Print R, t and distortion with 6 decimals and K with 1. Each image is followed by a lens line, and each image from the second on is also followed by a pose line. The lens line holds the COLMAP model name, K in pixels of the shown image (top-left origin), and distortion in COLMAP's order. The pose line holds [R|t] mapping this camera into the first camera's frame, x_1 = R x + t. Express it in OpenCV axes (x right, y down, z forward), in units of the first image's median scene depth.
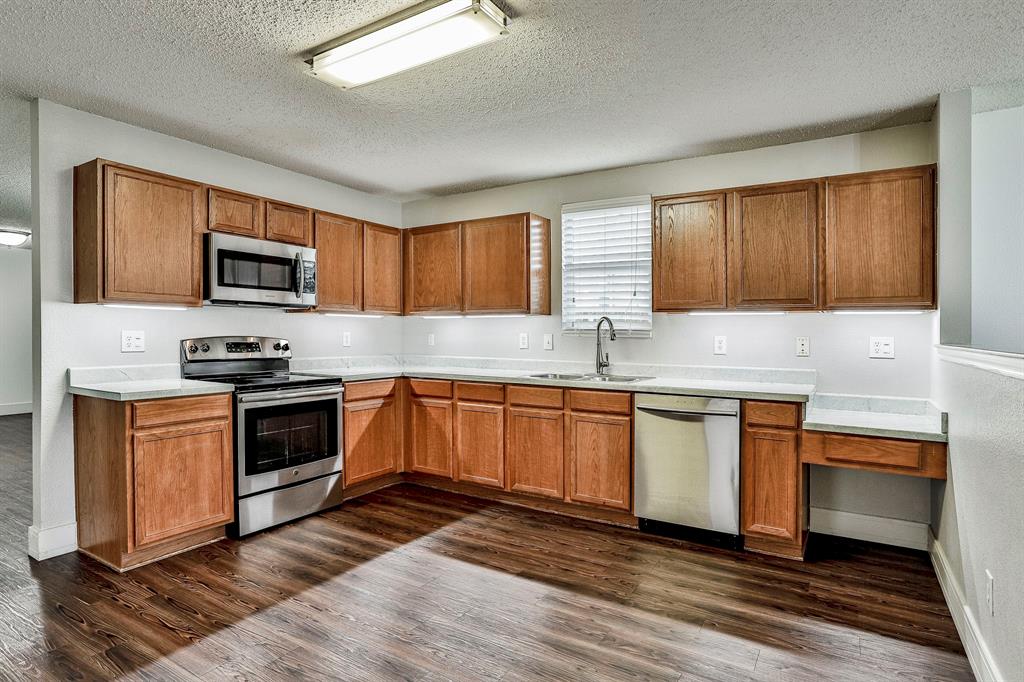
lens RADIAL K [[540.2, 0, 506.6], [0, 540.2, 334.1], [0, 0, 1]] dist [-0.040993, 0.002652]
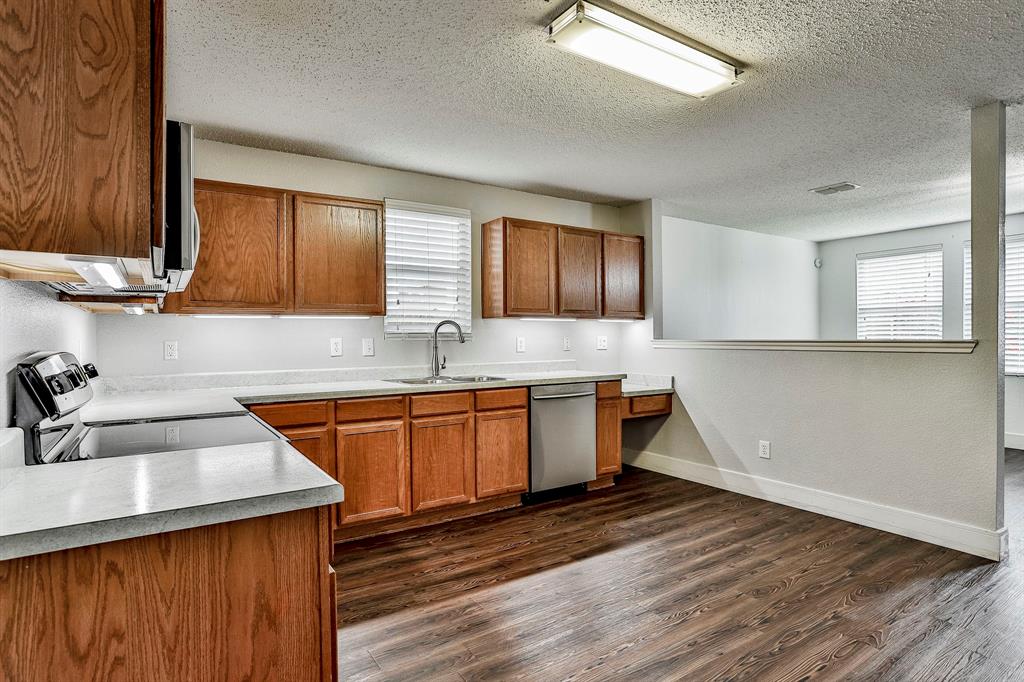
lens RADIAL K [[540.2, 0, 503.9], [0, 540.2, 339.3], [0, 0, 1]] dist [-0.040993, 0.002652]
pose [[0.430330, -0.016536, 0.902520, -0.803737], [0.014653, 0.999828, 0.011332, -0.007202], [-0.902553, 0.008348, 0.430498, 0.526156]]
